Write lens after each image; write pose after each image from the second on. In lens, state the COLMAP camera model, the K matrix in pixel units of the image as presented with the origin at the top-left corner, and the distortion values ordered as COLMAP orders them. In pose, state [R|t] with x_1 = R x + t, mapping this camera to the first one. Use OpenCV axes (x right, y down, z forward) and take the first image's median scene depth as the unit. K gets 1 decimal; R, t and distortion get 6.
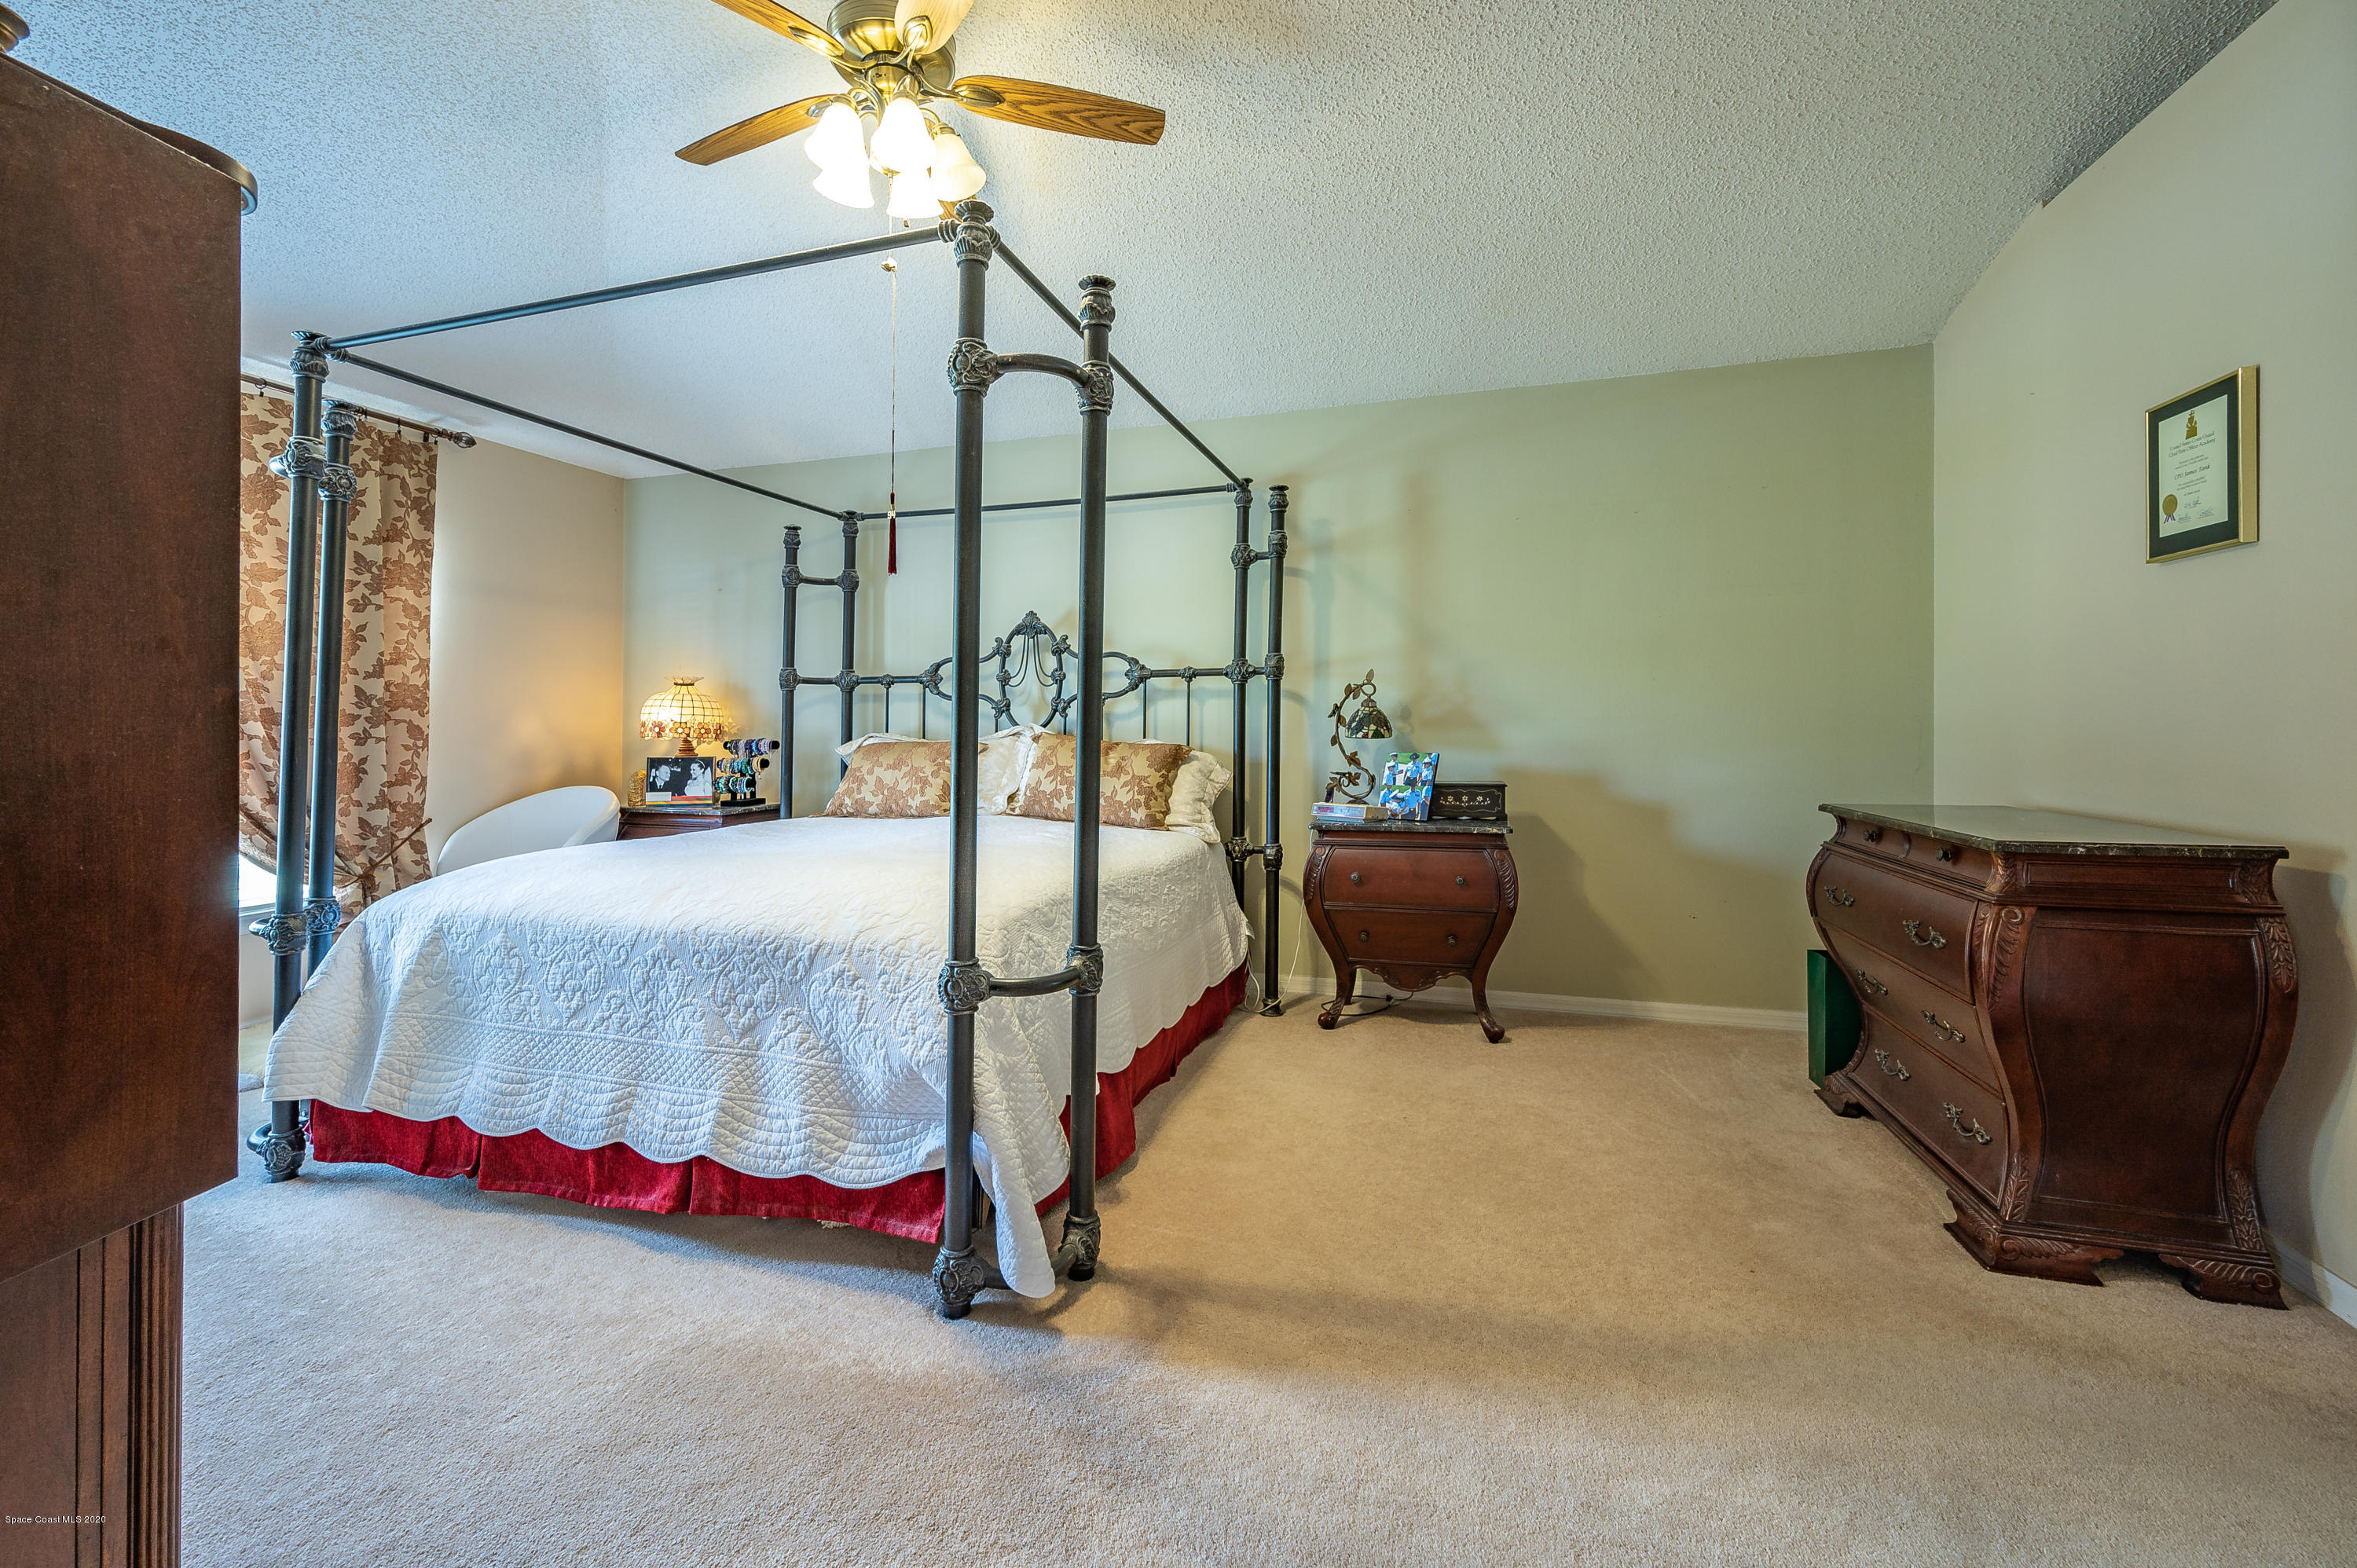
lens RADIAL K [[973.5, 0, 1150.9], [0, 973.5, 726.8], [0, 0, 1]] dist [0.000466, -0.000016]
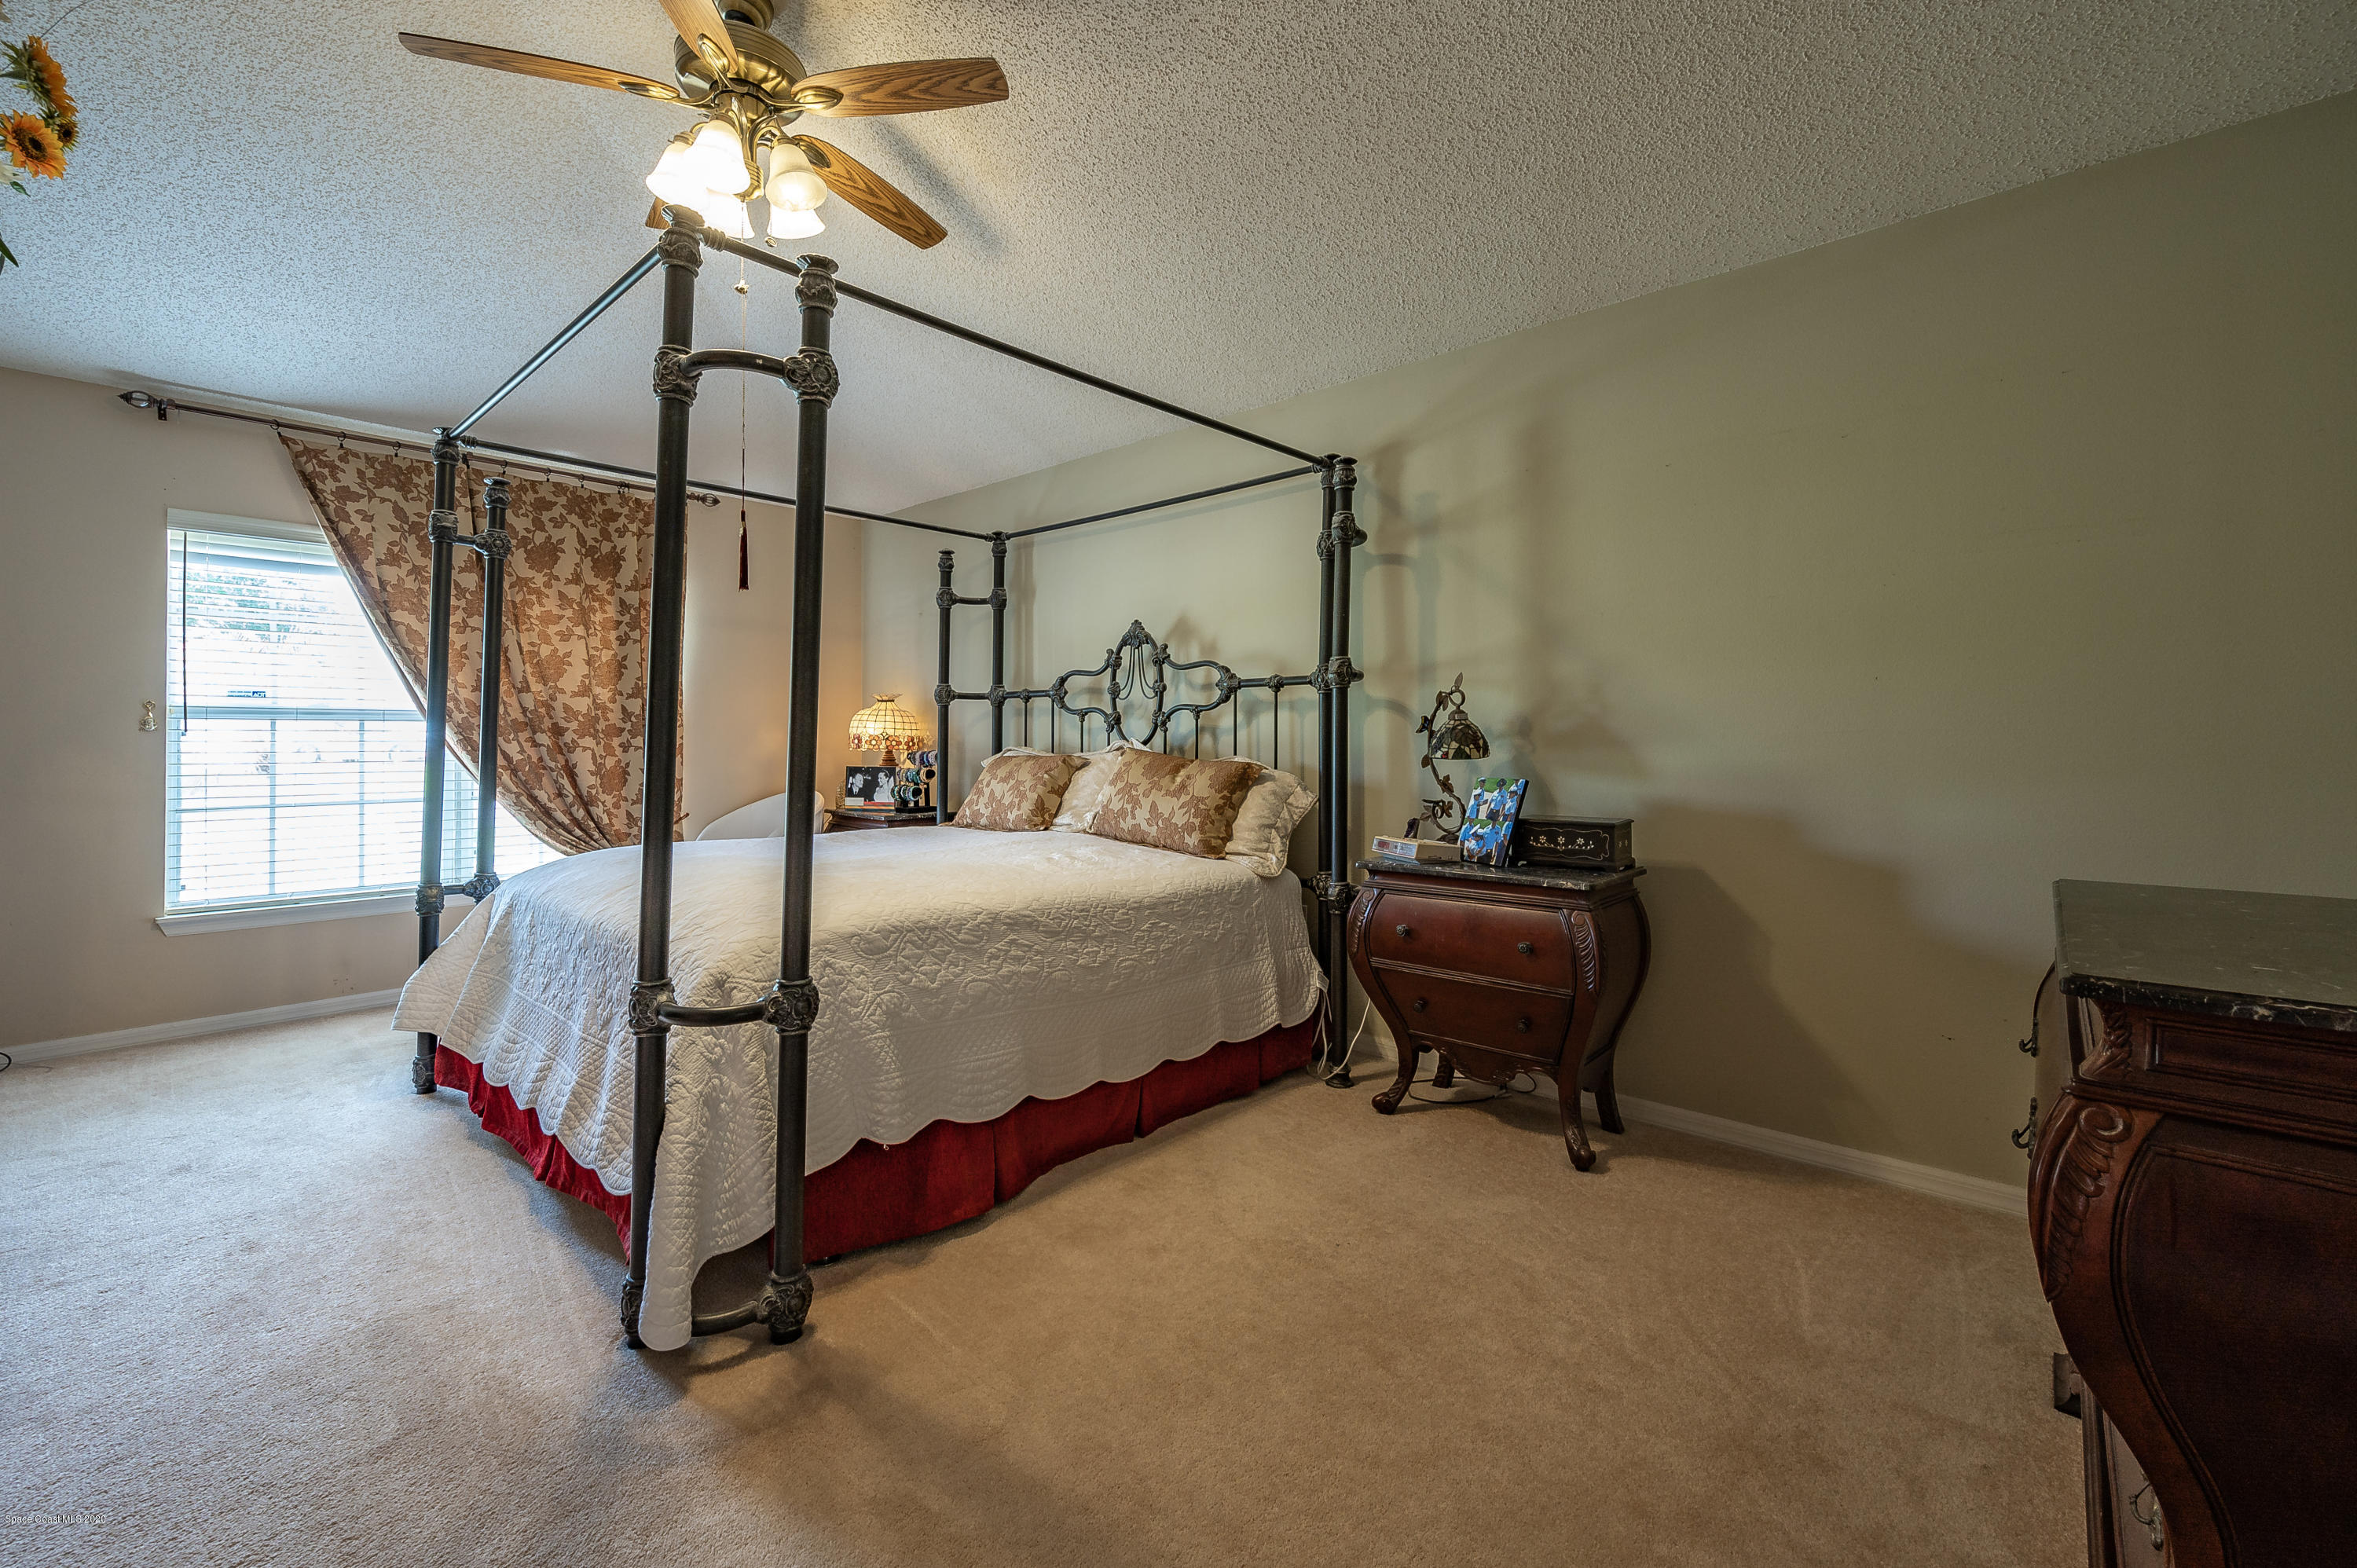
lens RADIAL K [[973.5, 0, 1150.9], [0, 973.5, 726.8], [0, 0, 1]] dist [0.000466, -0.000016]
pose [[0.904031, 0.000880, -0.427466, 0.332024], [-0.007036, 0.999893, -0.012822, -0.002531], [0.427409, 0.014600, 0.903941, 0.161317]]
